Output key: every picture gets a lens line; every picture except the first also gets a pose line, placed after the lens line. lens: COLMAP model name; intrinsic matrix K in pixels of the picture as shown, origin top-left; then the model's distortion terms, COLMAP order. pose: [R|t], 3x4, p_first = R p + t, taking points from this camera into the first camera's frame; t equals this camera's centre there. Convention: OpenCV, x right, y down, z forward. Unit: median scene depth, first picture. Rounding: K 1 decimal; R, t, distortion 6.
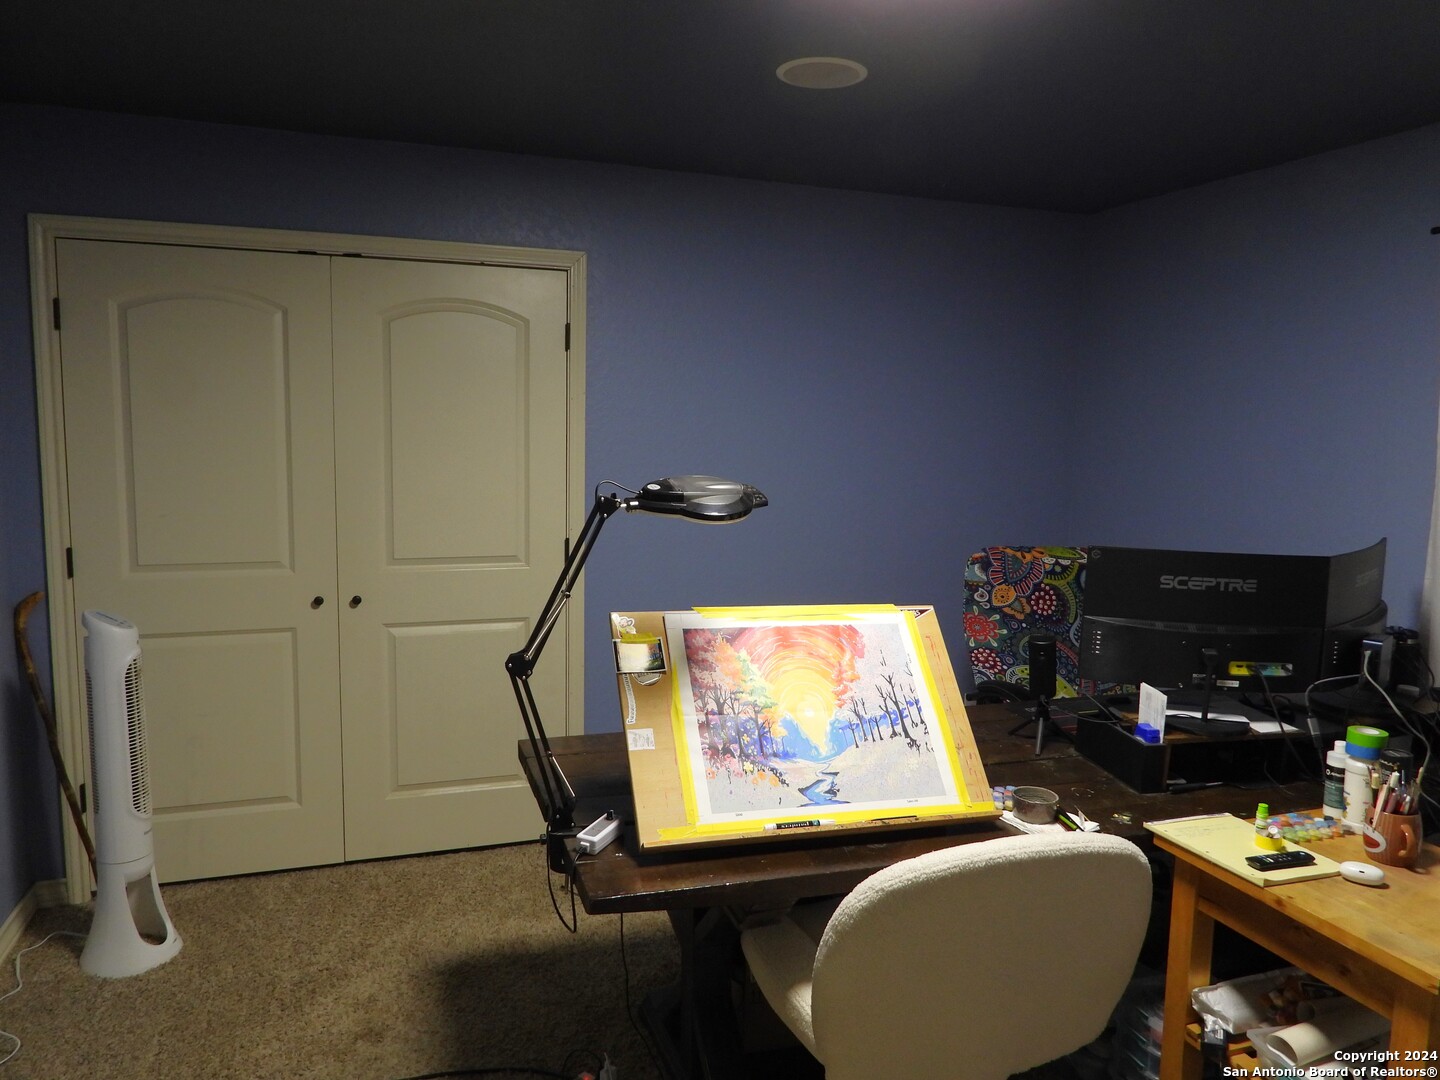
lens RADIAL K [[1027.2, 0, 724.6], [0, 1027.2, 535.3], [0, 0, 1]] dist [0.012572, -0.015699]
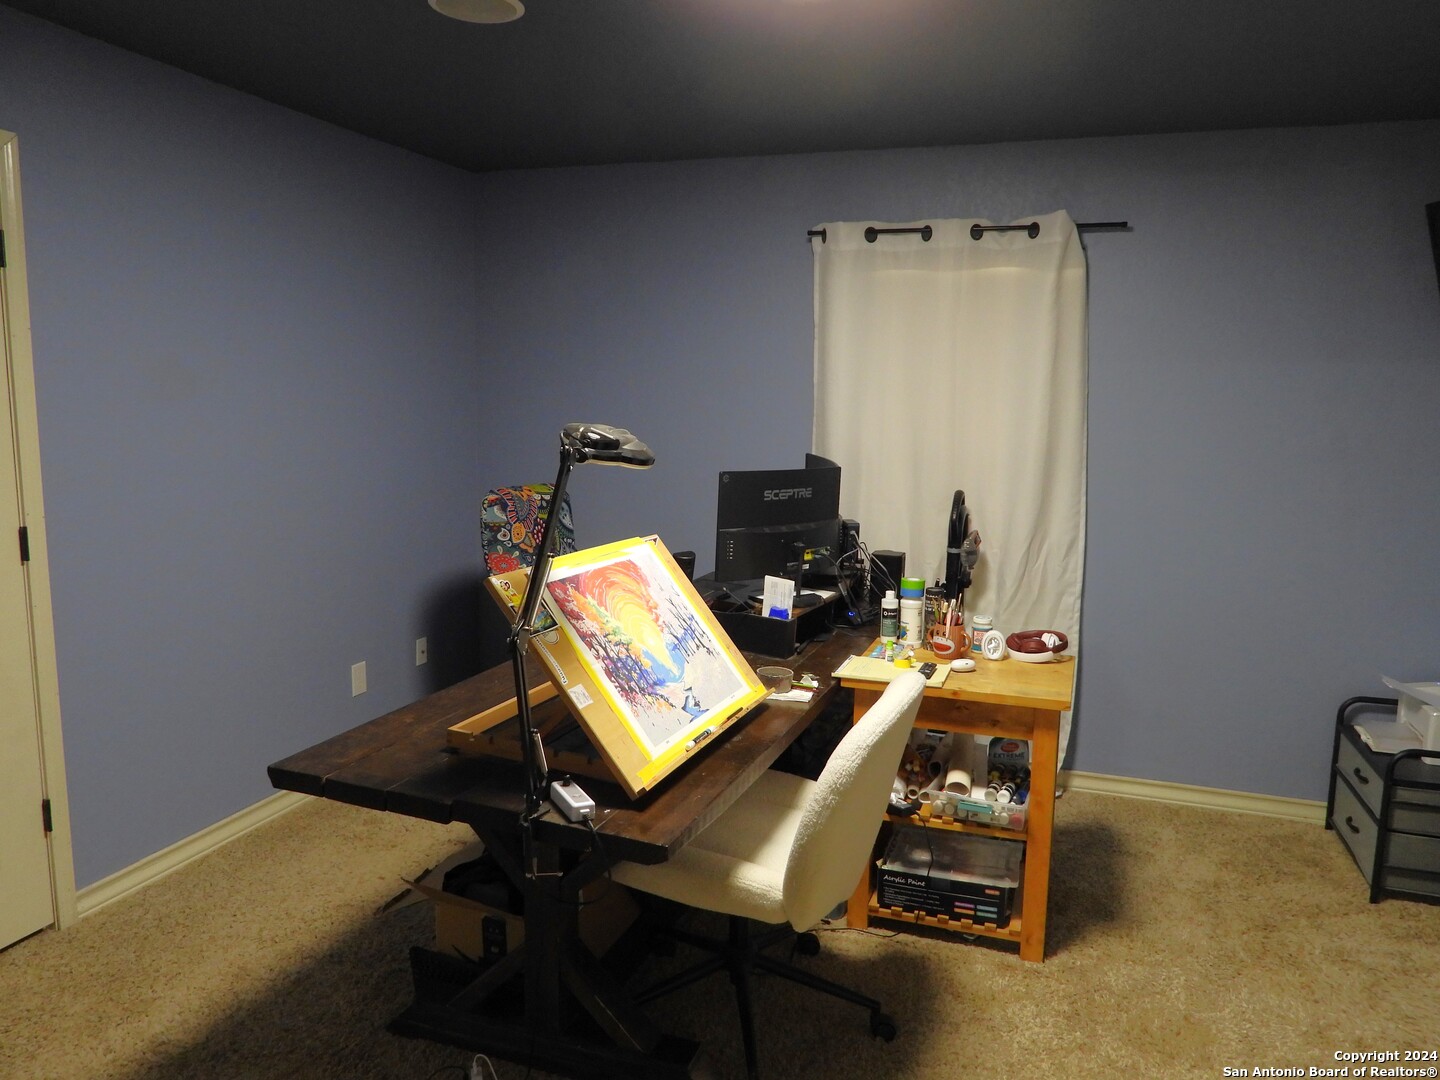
lens RADIAL K [[1027.2, 0, 725.3], [0, 1027.2, 546.6], [0, 0, 1]] dist [0.012572, -0.015699]
pose [[0.634327, -0.126772, 0.762599, -0.590179], [0.079712, 0.991930, 0.098591, -0.021890], [-0.768944, -0.001751, 0.639314, 0.225521]]
